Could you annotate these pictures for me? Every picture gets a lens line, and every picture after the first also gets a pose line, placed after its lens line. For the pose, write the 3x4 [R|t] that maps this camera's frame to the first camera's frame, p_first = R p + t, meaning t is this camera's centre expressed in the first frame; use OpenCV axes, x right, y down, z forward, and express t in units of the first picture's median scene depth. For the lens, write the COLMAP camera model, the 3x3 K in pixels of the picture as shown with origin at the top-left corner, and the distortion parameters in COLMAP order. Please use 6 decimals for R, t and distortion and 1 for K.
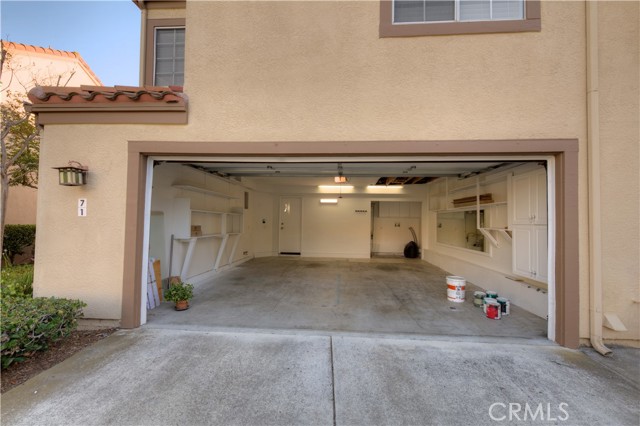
lens RADIAL K [[252.1, 0, 321.7], [0, 252.1, 214.3], [0, 0, 1]] dist [-0.001738, -0.000322]
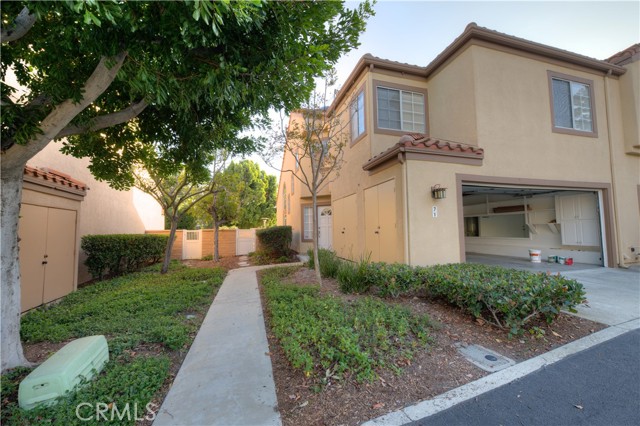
lens RADIAL K [[252.1, 0, 319.5], [0, 252.1, 213.6], [0, 0, 1]] dist [-0.001738, -0.000322]
pose [[0.936468, -0.004138, 0.350730, -2.344373], [0.018301, 0.999145, -0.037076, 0.032242], [-0.350276, 0.041139, 0.935742, -0.283365]]
